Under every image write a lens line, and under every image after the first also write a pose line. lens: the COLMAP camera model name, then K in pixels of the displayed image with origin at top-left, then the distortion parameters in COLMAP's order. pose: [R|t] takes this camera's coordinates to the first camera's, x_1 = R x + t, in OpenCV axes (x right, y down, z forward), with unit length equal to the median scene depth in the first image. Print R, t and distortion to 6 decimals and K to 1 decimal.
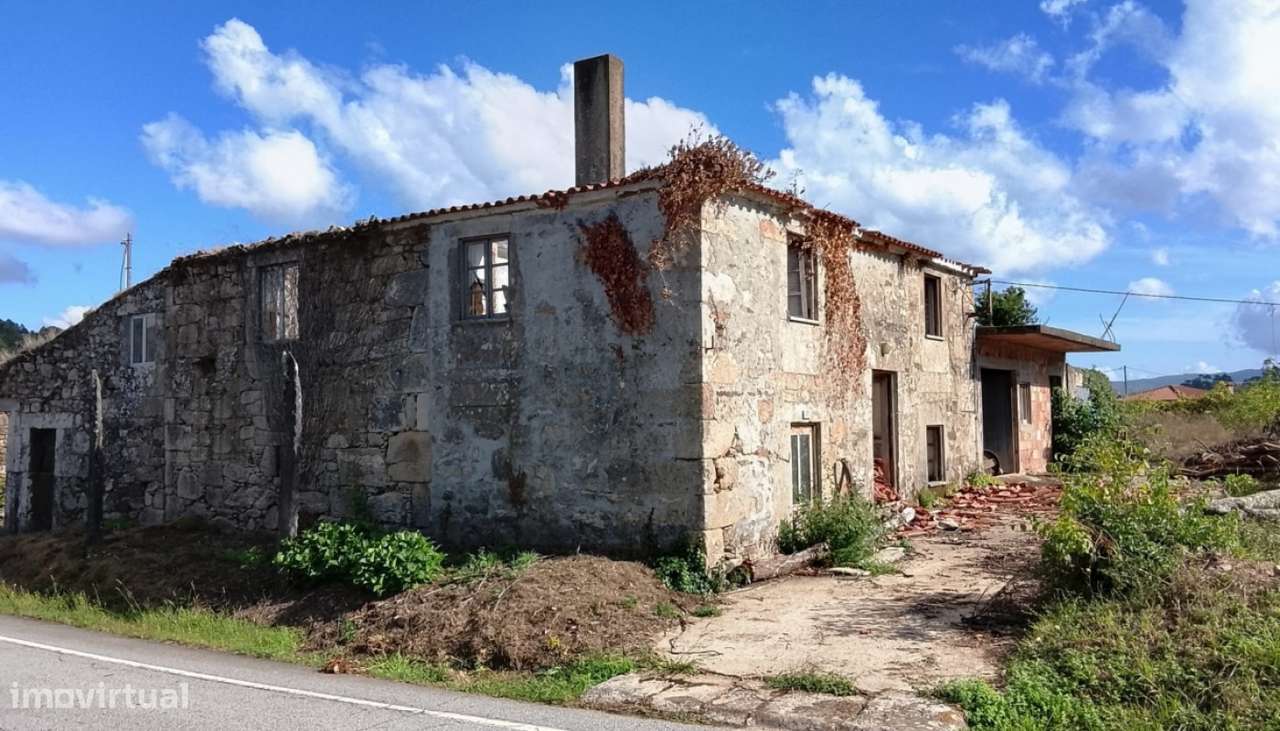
lens RADIAL K [[1013.1, 0, 647.1], [0, 1013.1, 370.6], [0, 0, 1]] dist [0.091214, -0.145700]
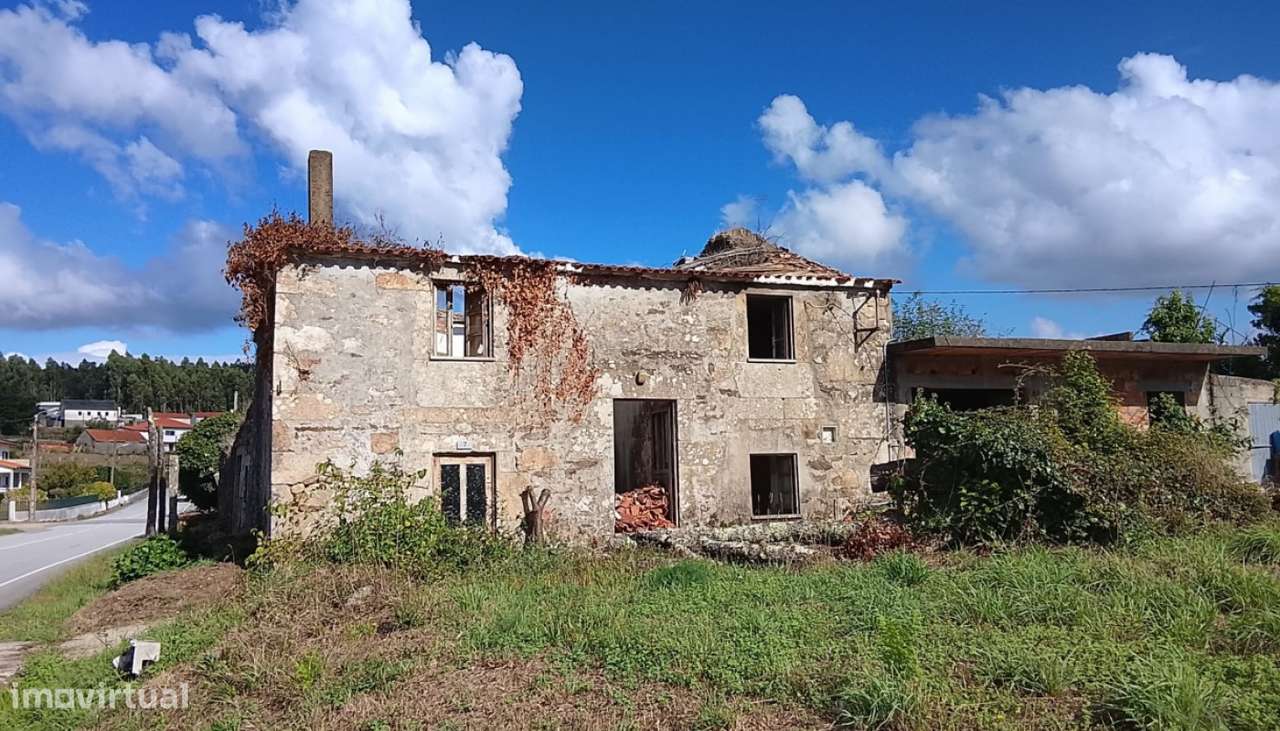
lens RADIAL K [[1013.1, 0, 648.0], [0, 1013.1, 362.7], [0, 0, 1]] dist [0.091214, -0.145700]
pose [[0.840658, -0.064809, -0.537674, 0.872744], [0.038861, 0.997473, -0.059472, 0.026604], [0.540170, 0.029101, 0.841053, 0.186955]]
